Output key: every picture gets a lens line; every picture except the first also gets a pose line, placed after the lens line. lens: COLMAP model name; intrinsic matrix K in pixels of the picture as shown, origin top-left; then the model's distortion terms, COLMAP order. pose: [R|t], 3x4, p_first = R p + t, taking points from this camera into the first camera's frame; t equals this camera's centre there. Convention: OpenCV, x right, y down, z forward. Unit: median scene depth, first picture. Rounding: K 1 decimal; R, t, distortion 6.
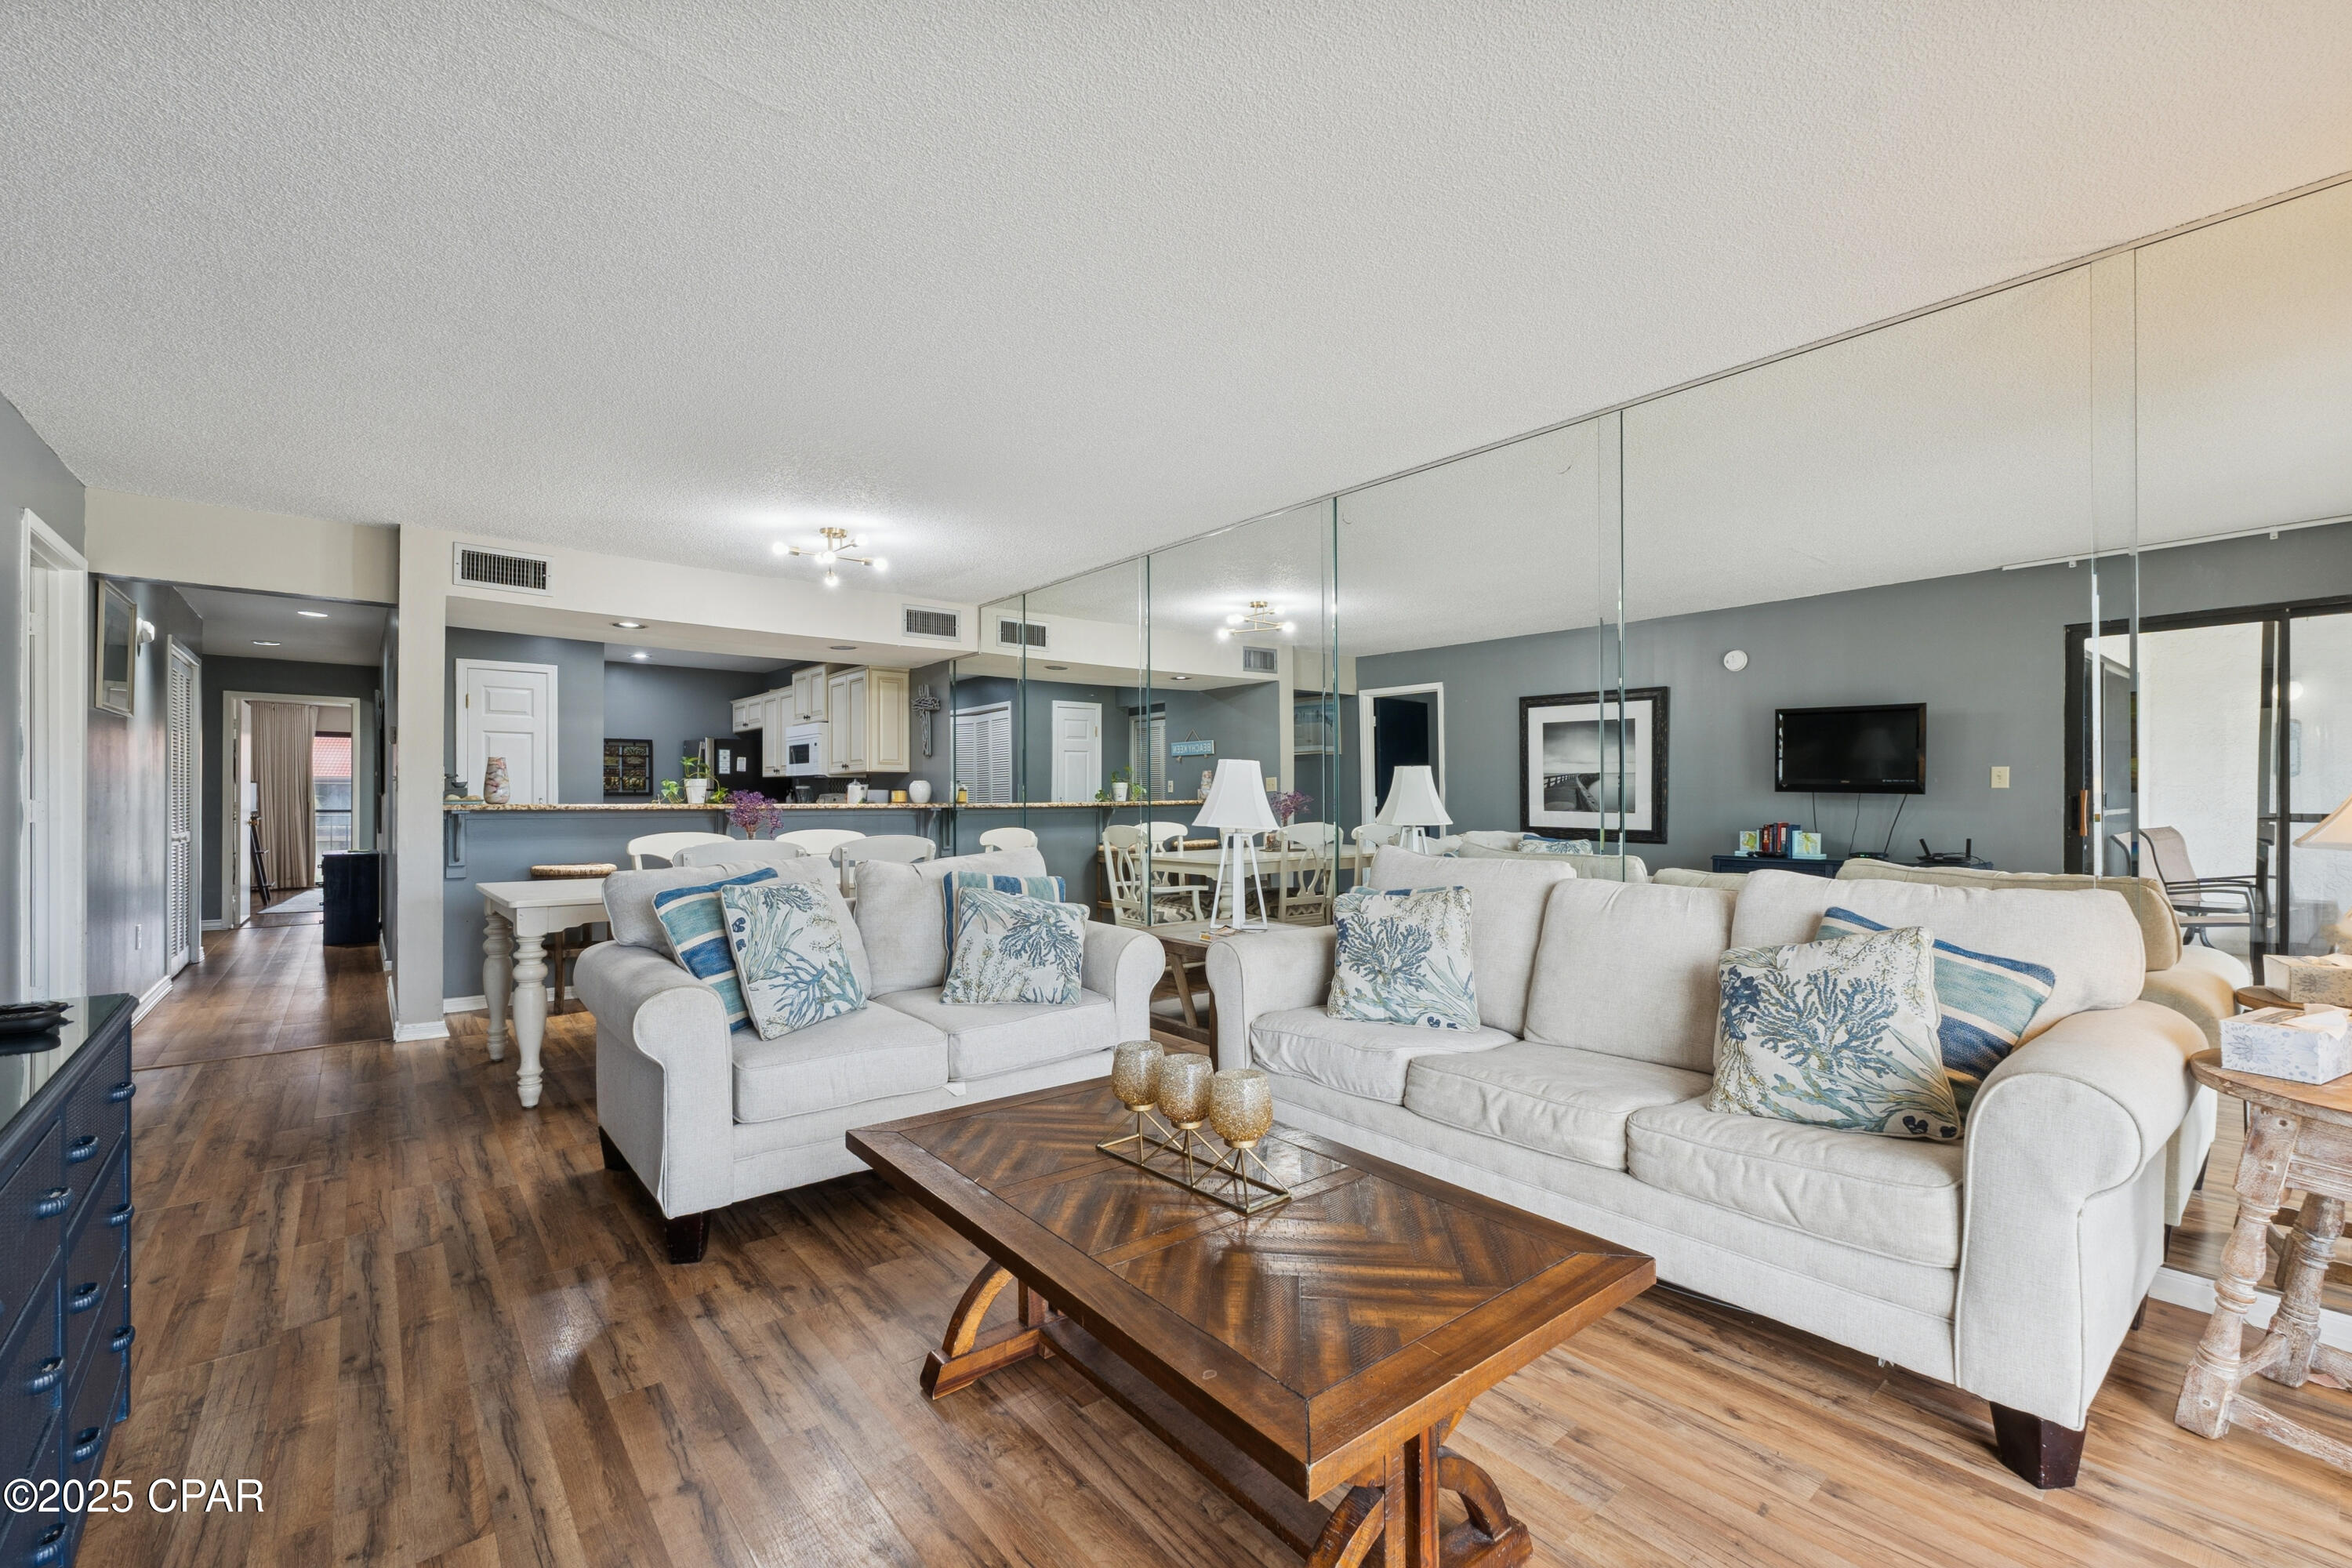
lens RADIAL K [[989.8, 0, 1170.3], [0, 989.8, 780.8], [0, 0, 1]] dist [0.003330, 0.001302]
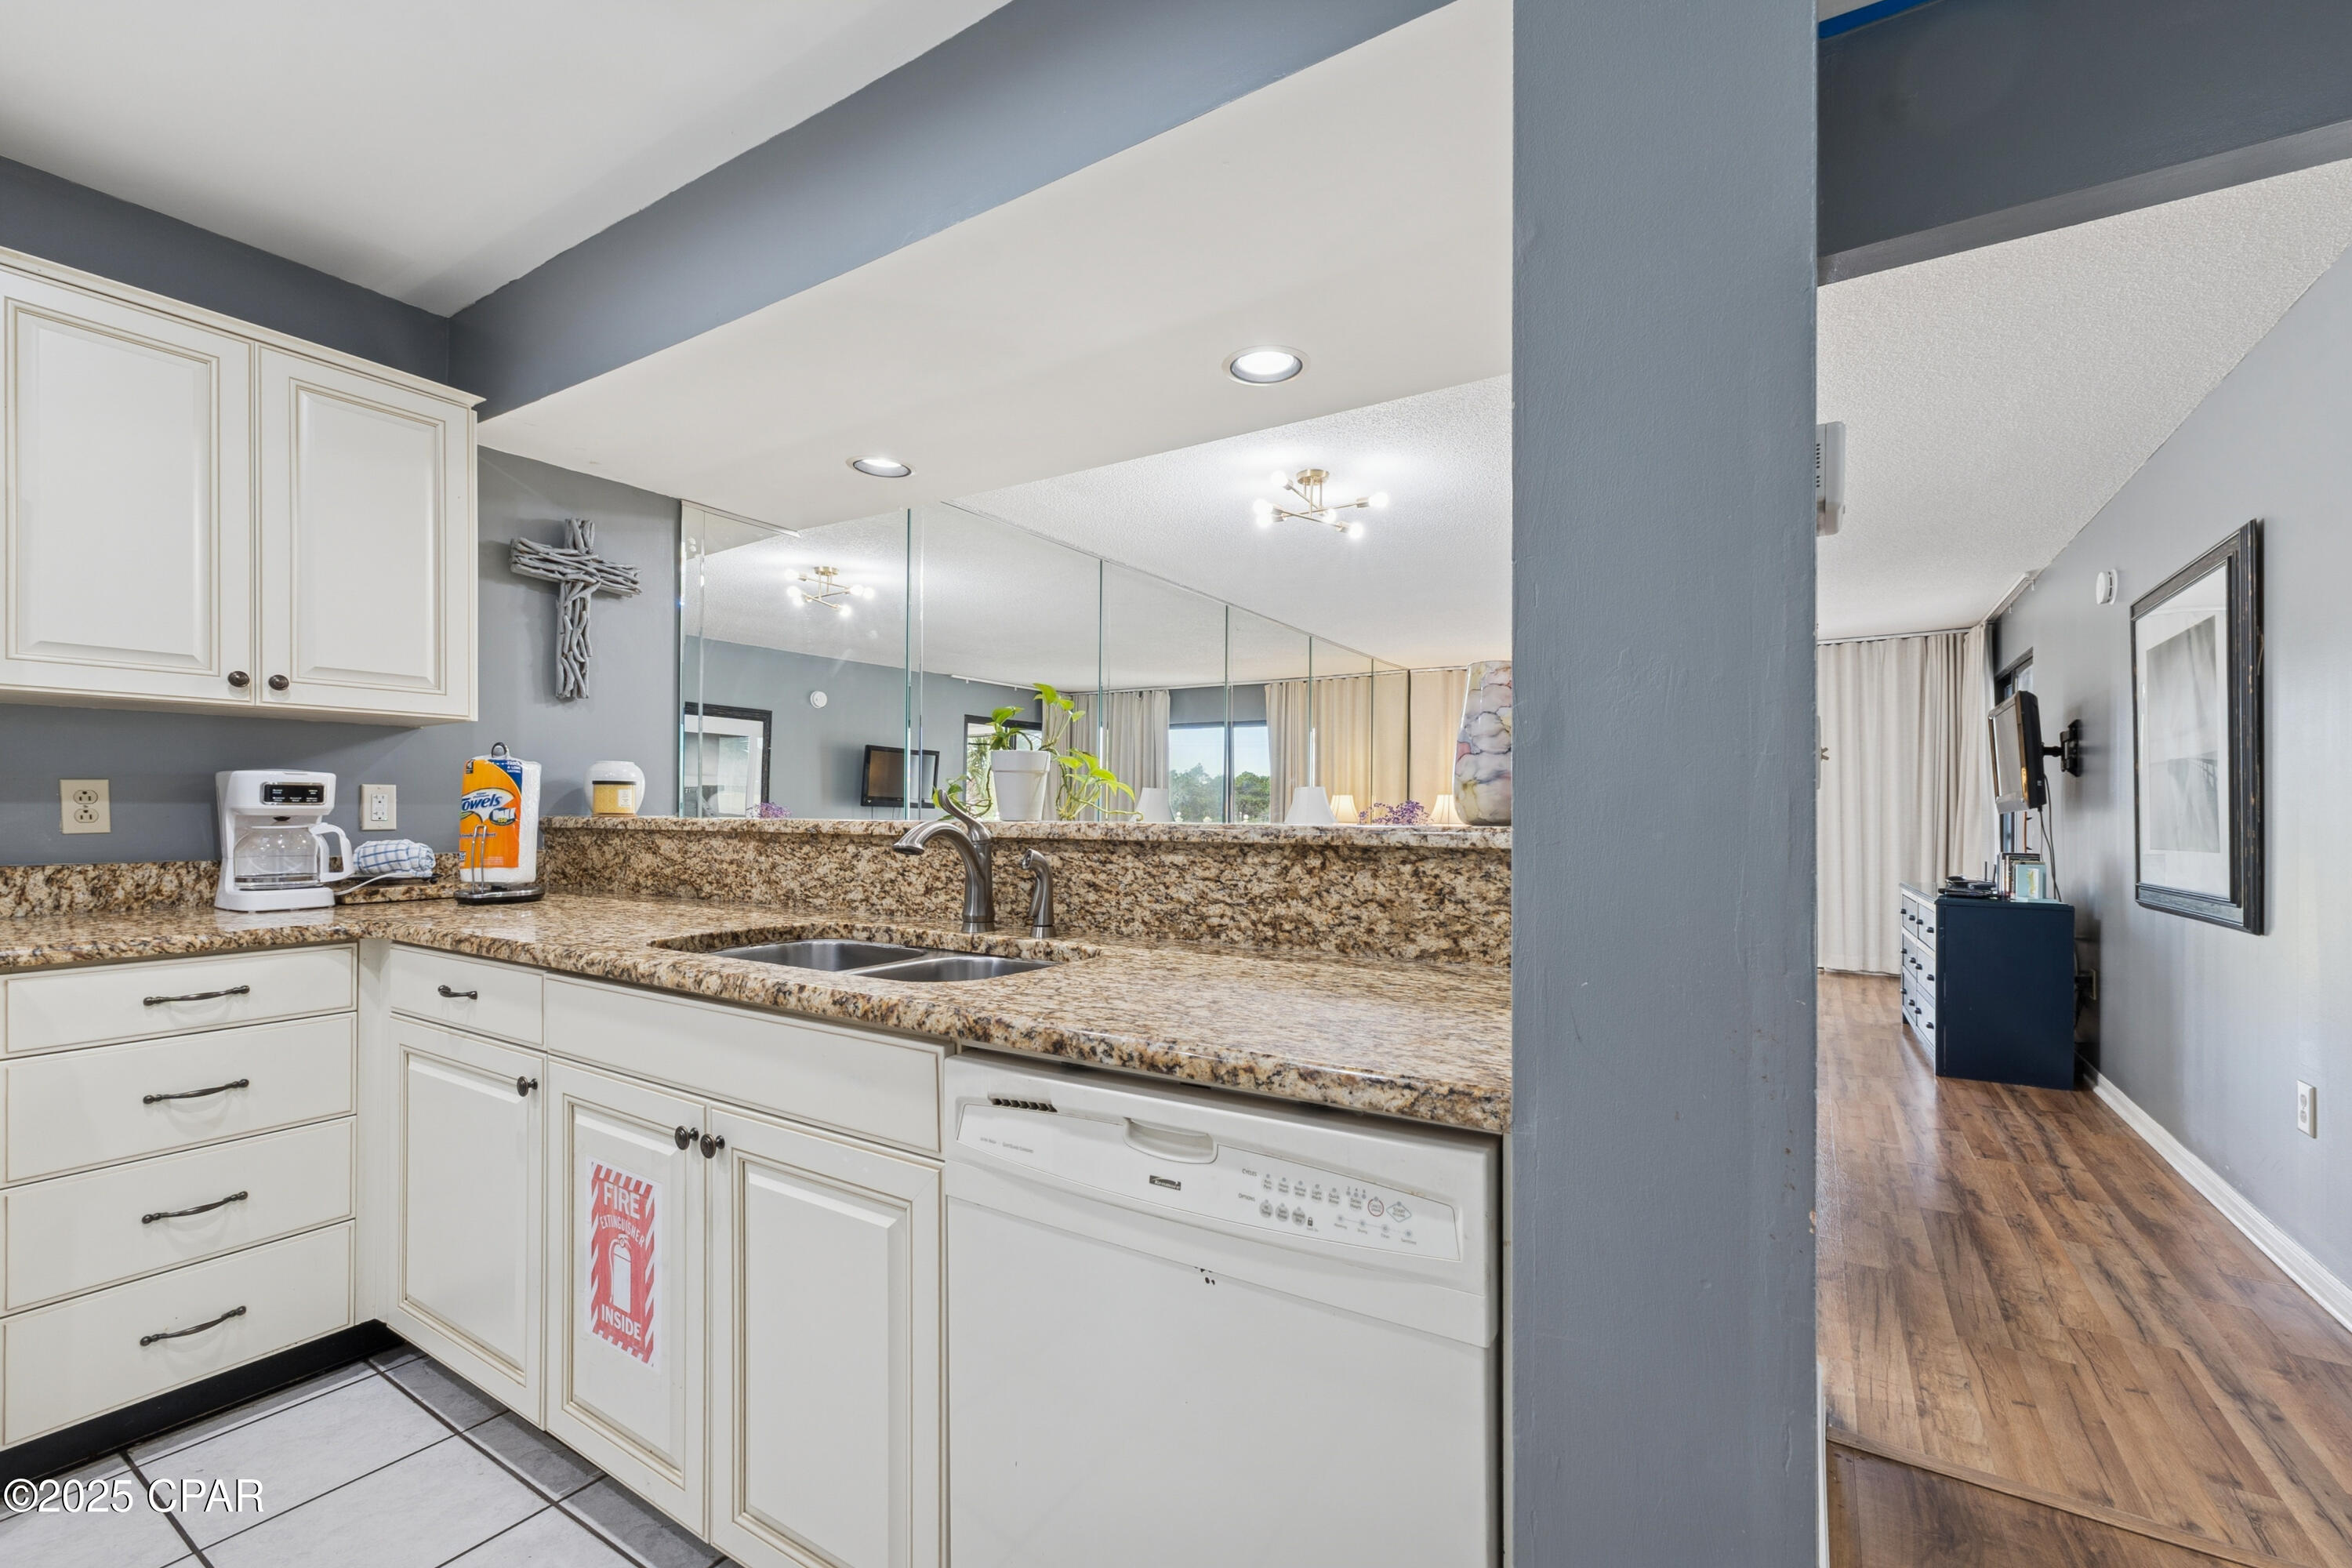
lens RADIAL K [[989.8, 0, 1177.6], [0, 989.8, 805.0], [0, 0, 1]] dist [0.003330, 0.001302]
pose [[-0.308874, 0.007854, 0.951071, -1.529979], [-0.022737, 0.999619, -0.015639, 0.039563], [-0.950831, -0.026455, -0.308578, 1.936557]]
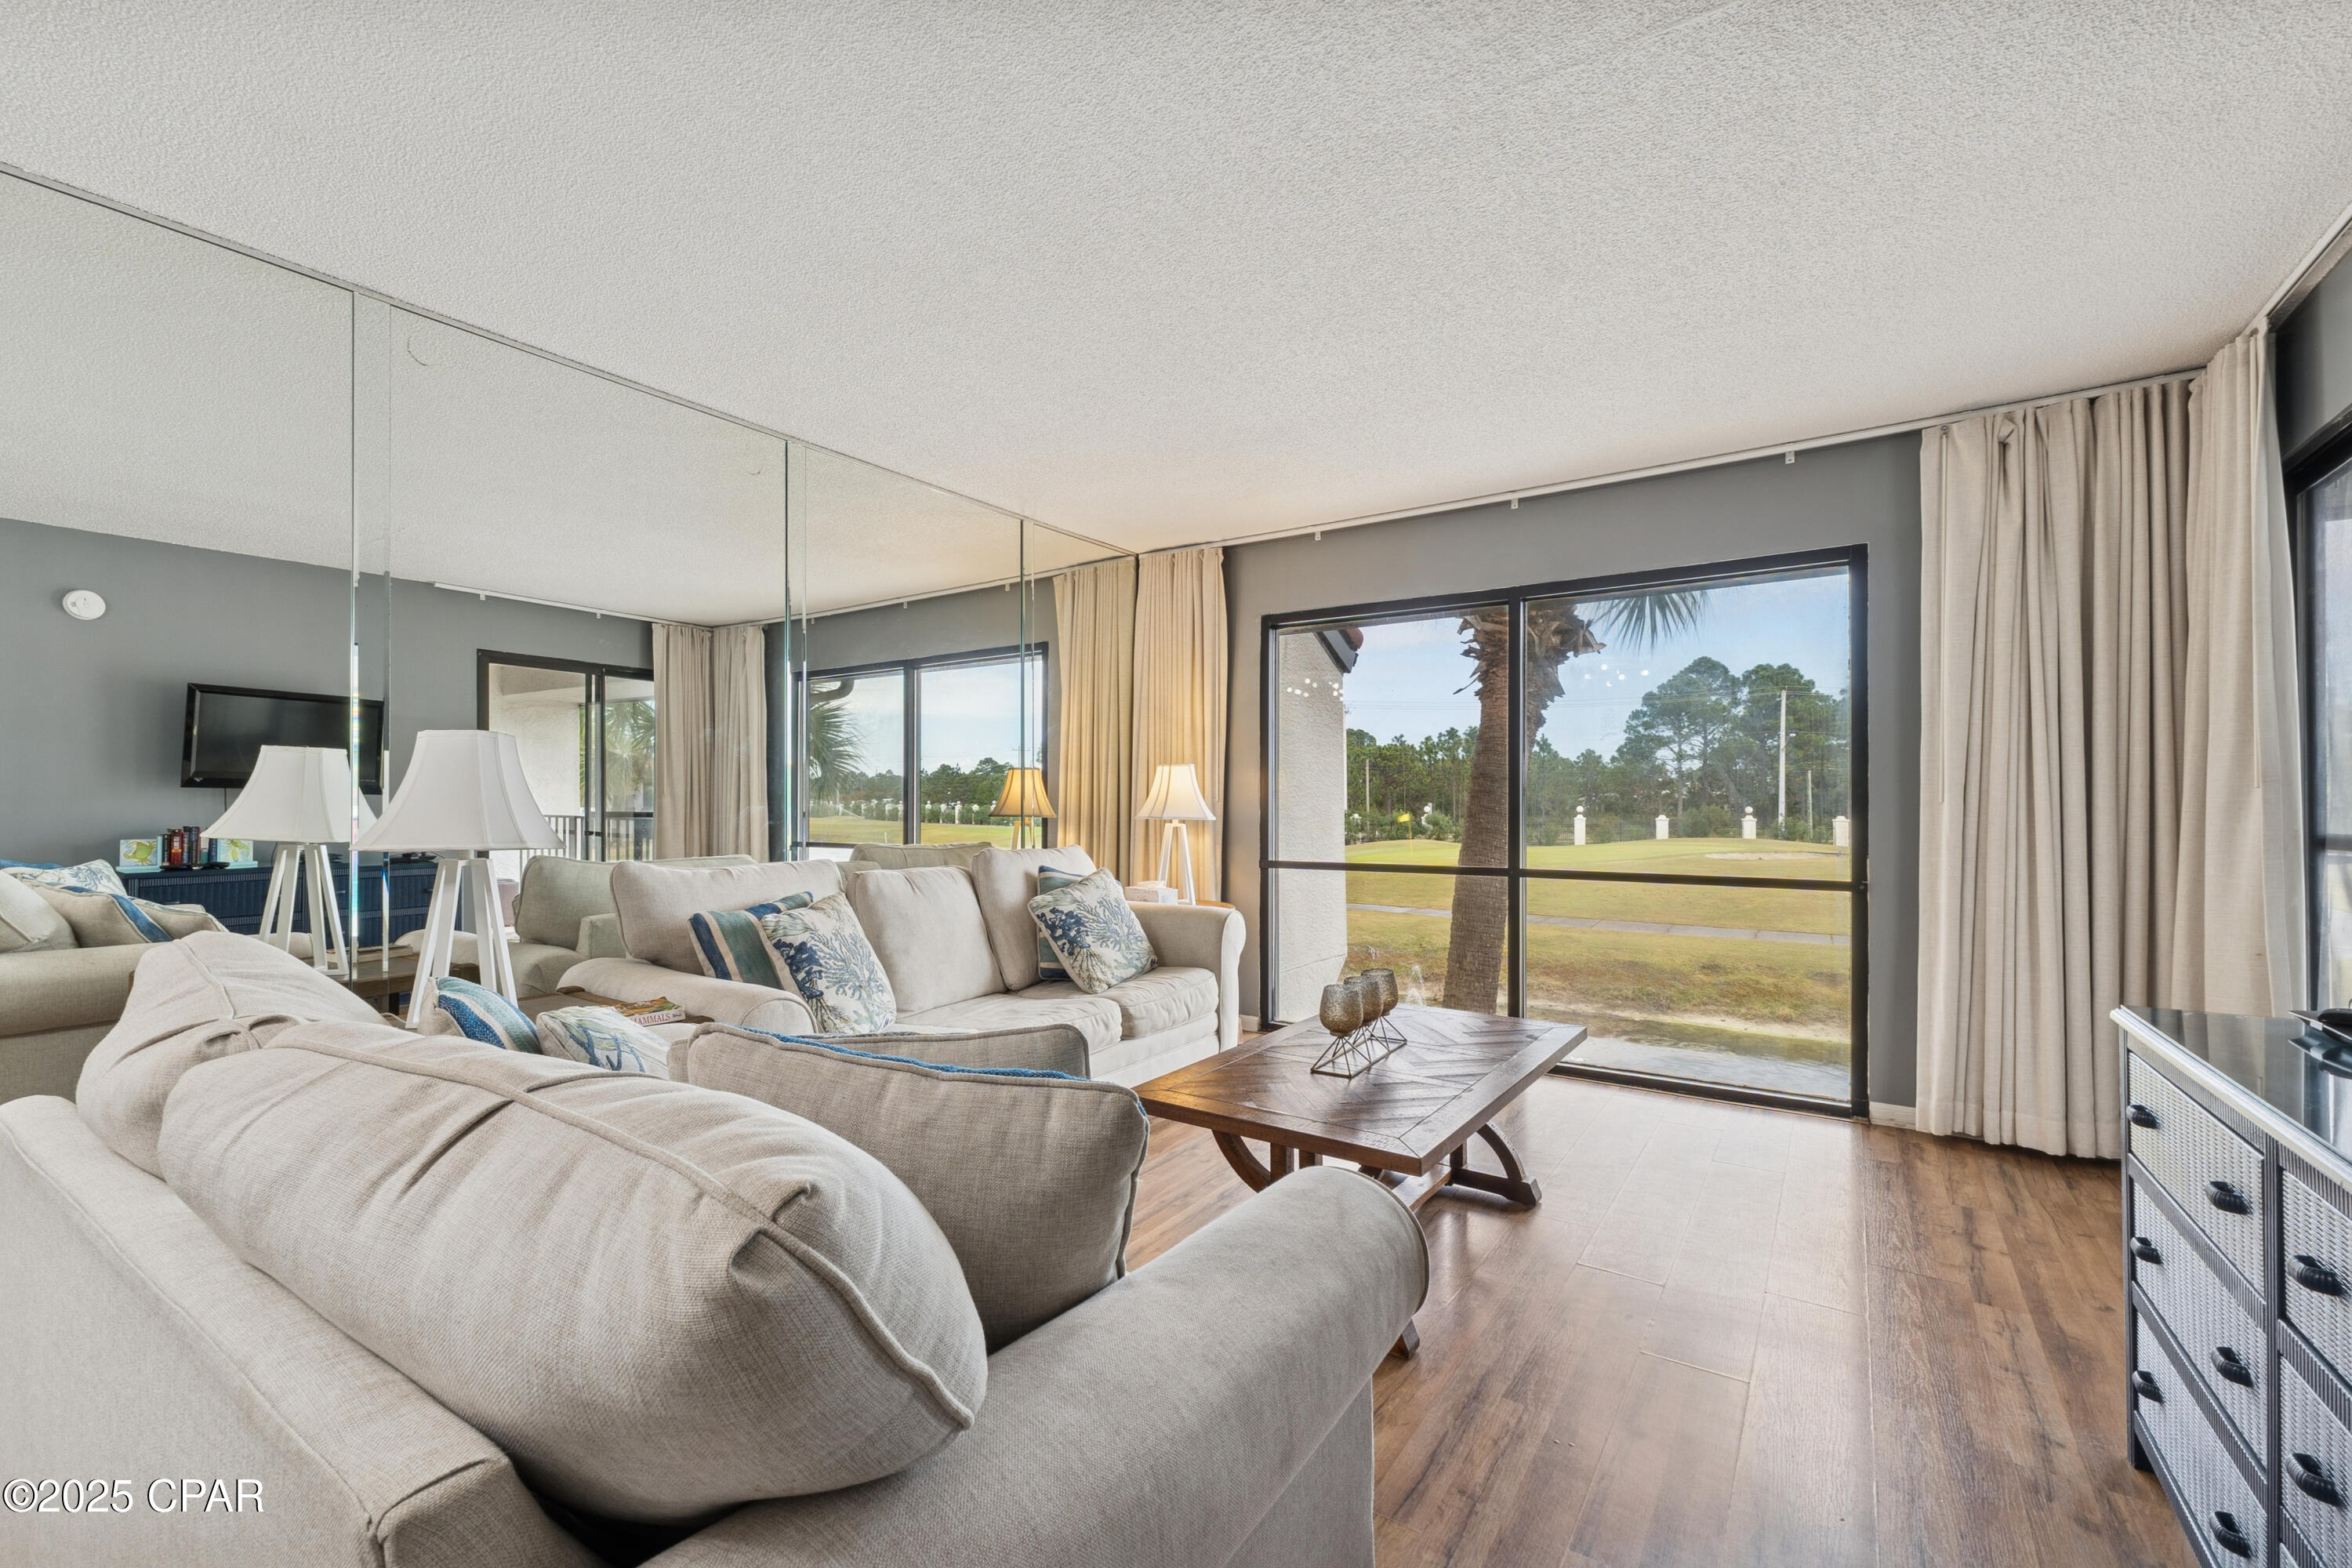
lens RADIAL K [[989.8, 0, 1164.7], [0, 989.8, 788.7], [0, 0, 1]] dist [0.003330, 0.001302]
pose [[-0.272631, 0.011947, 0.962045, -0.697577], [-0.016088, 0.999726, -0.016974, 0.017563], [-0.961984, -0.020105, -0.272364, 0.902357]]
